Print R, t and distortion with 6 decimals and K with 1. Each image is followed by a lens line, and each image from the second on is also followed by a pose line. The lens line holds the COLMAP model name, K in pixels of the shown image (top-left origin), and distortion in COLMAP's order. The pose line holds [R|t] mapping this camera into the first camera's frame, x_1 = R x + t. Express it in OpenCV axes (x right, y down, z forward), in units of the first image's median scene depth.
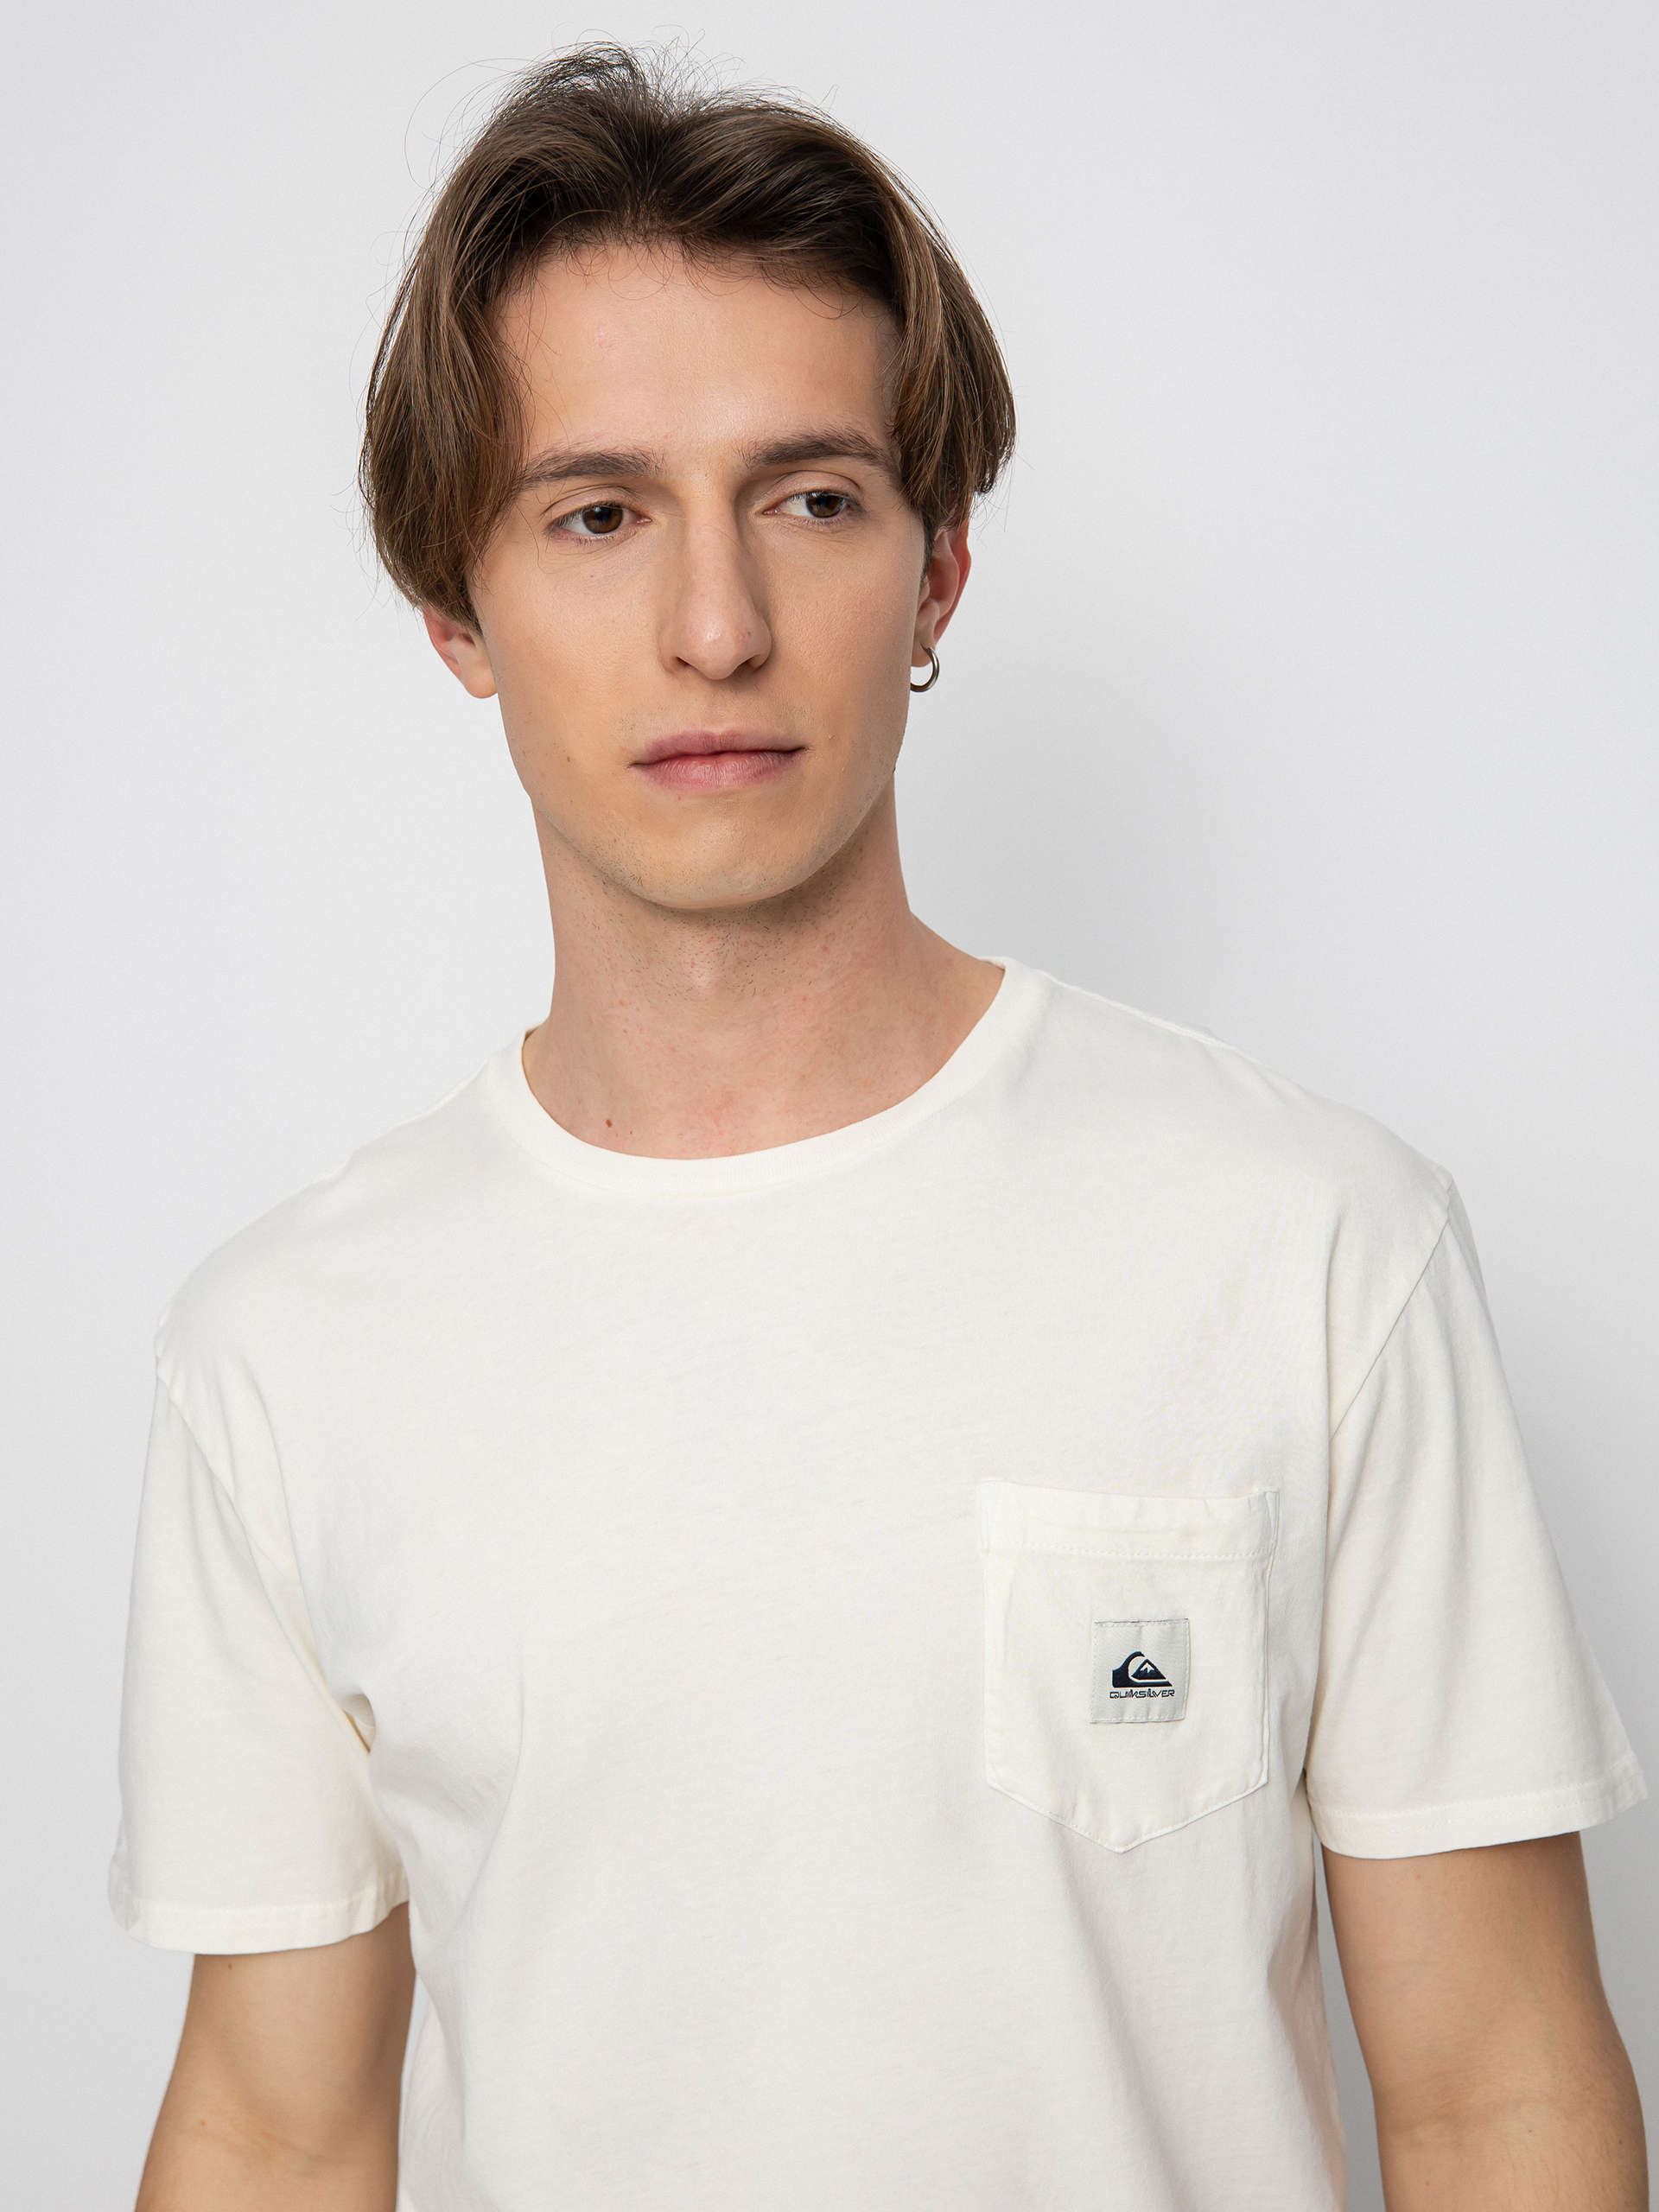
lens RADIAL K [[3213.4, 0, 829.4], [0, 3213.4, 1042.0], [0, 0, 1]] dist [-0.194365, 1.120673]
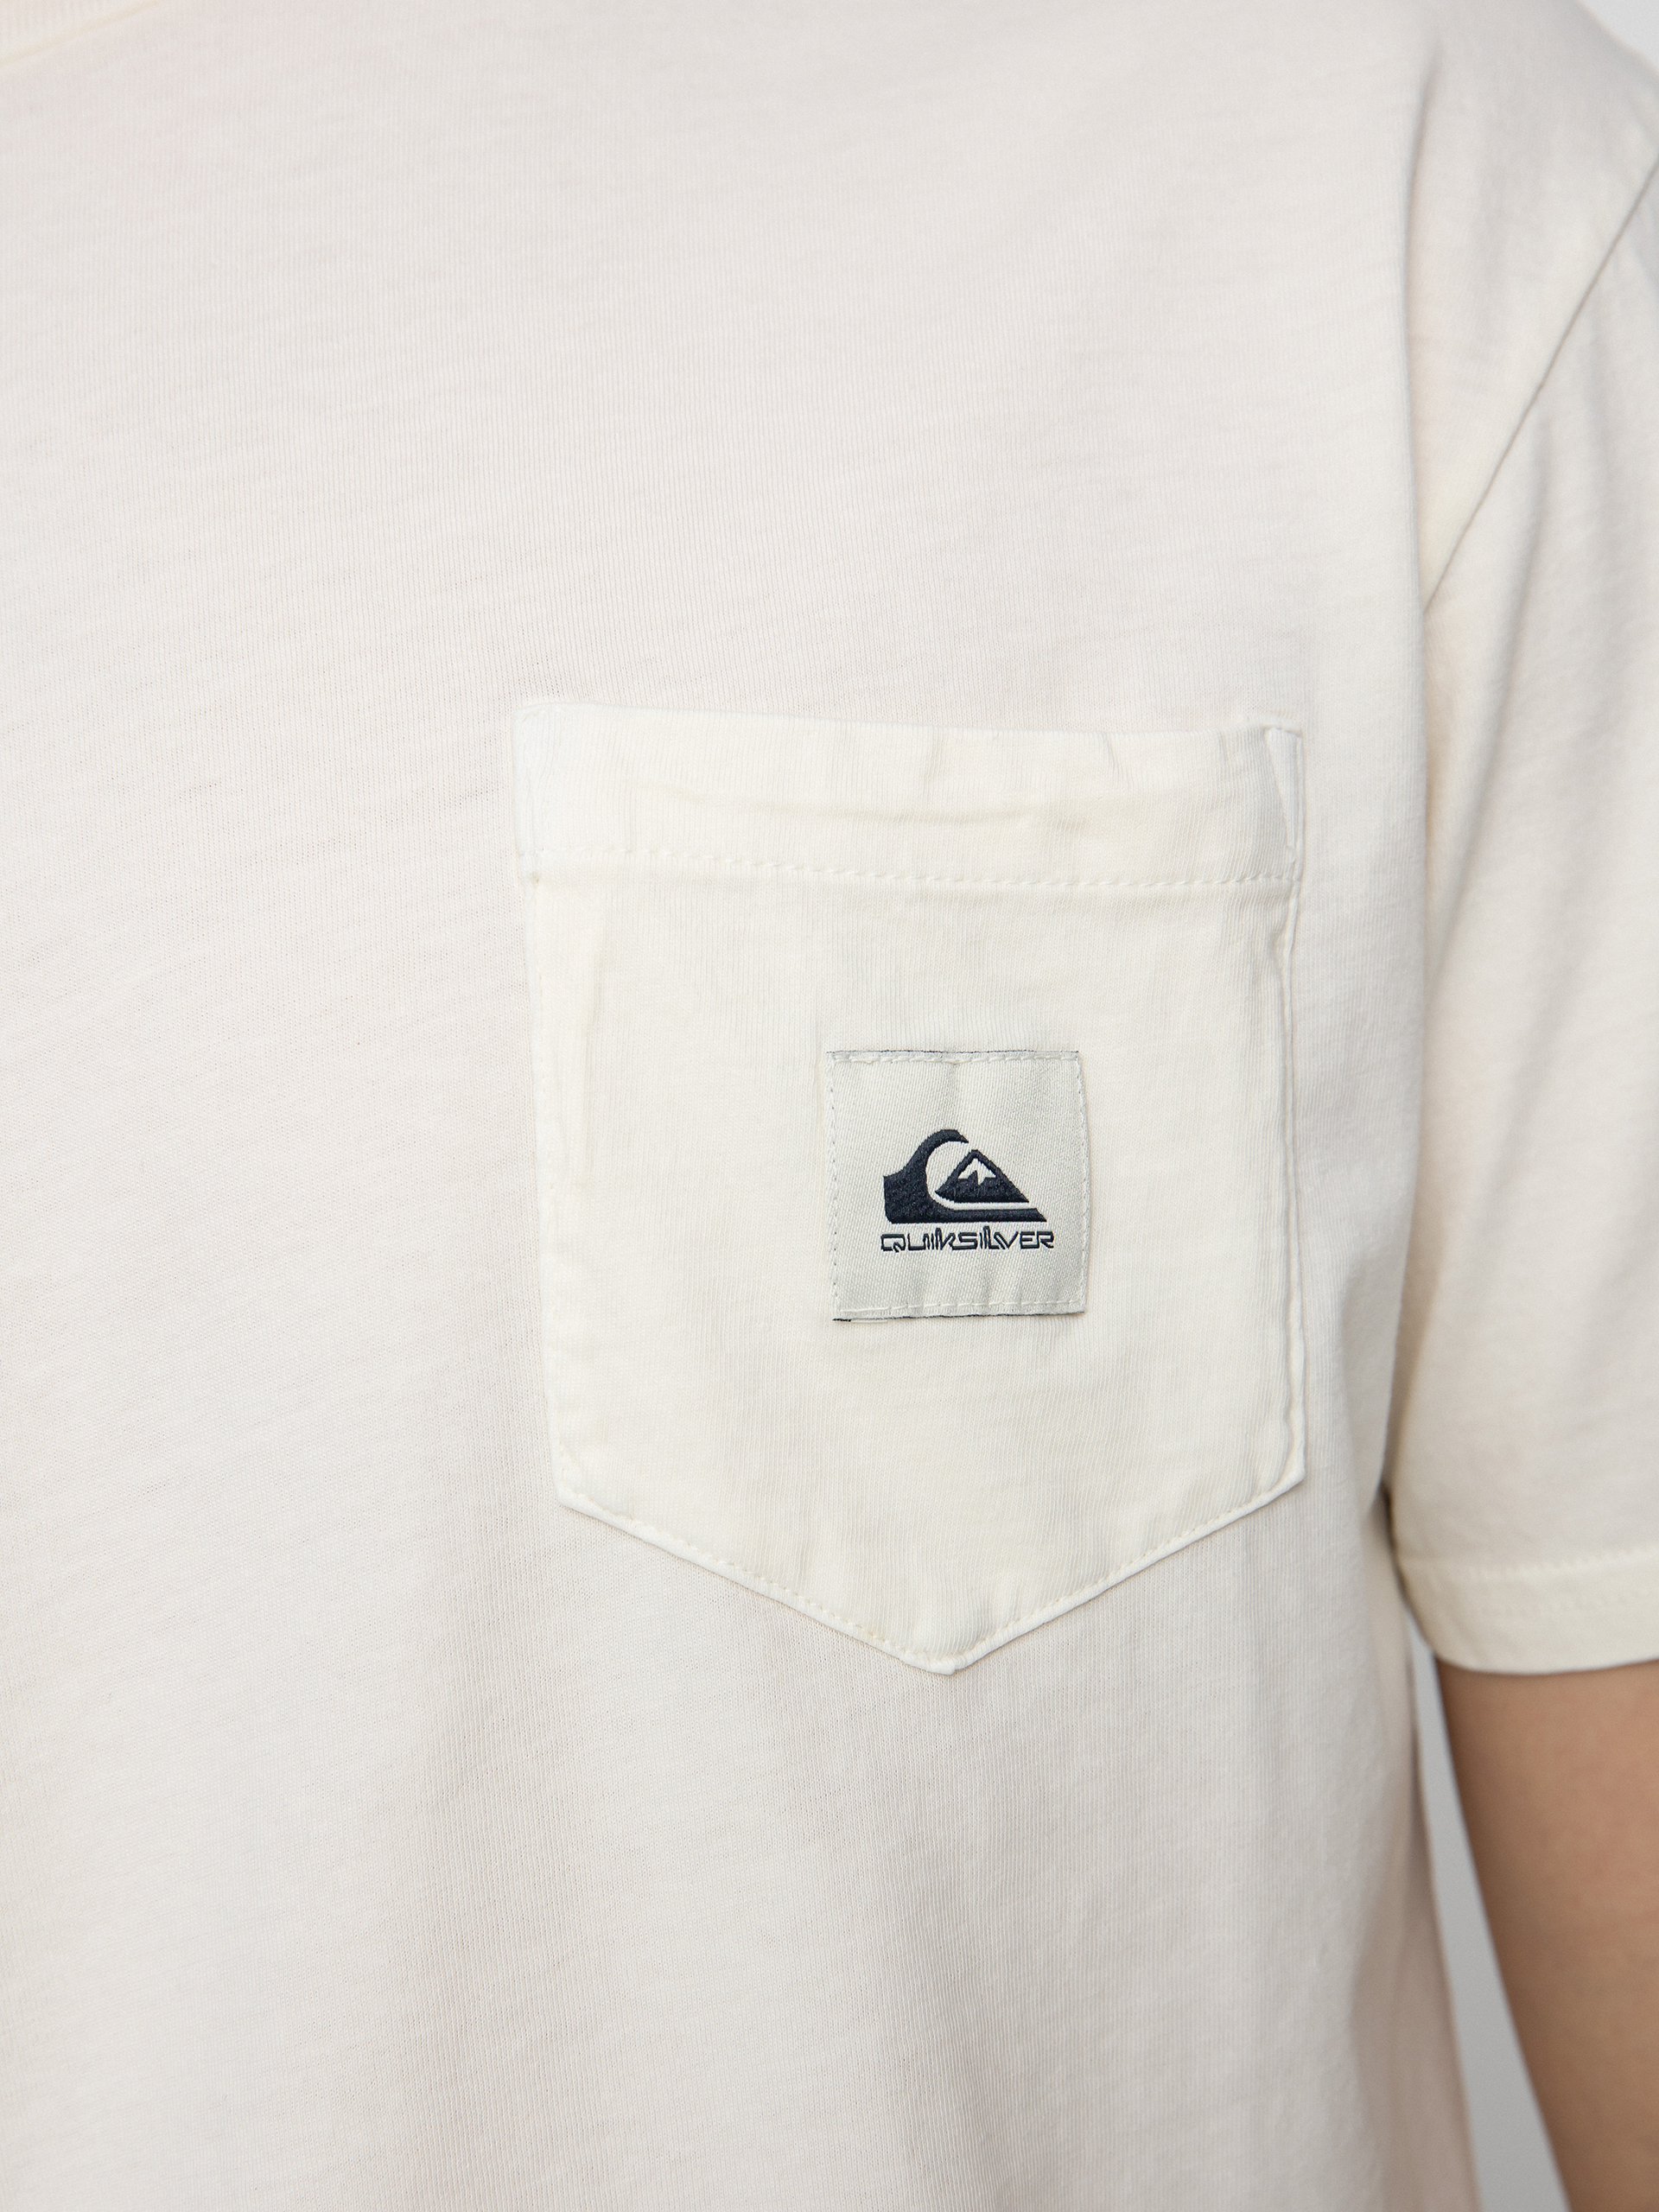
lens RADIAL K [[3550.6, 0, 829.5], [0, 3550.6, 1106.0], [0, 0, 1]] dist [-0.053143, -0.079379]
pose [[0.998701, -0.050286, 0.008251, 0.078504], [0.049935, 0.998018, 0.038306, 0.169396], [-0.010160, -0.037844, 0.999232, 0.572984]]
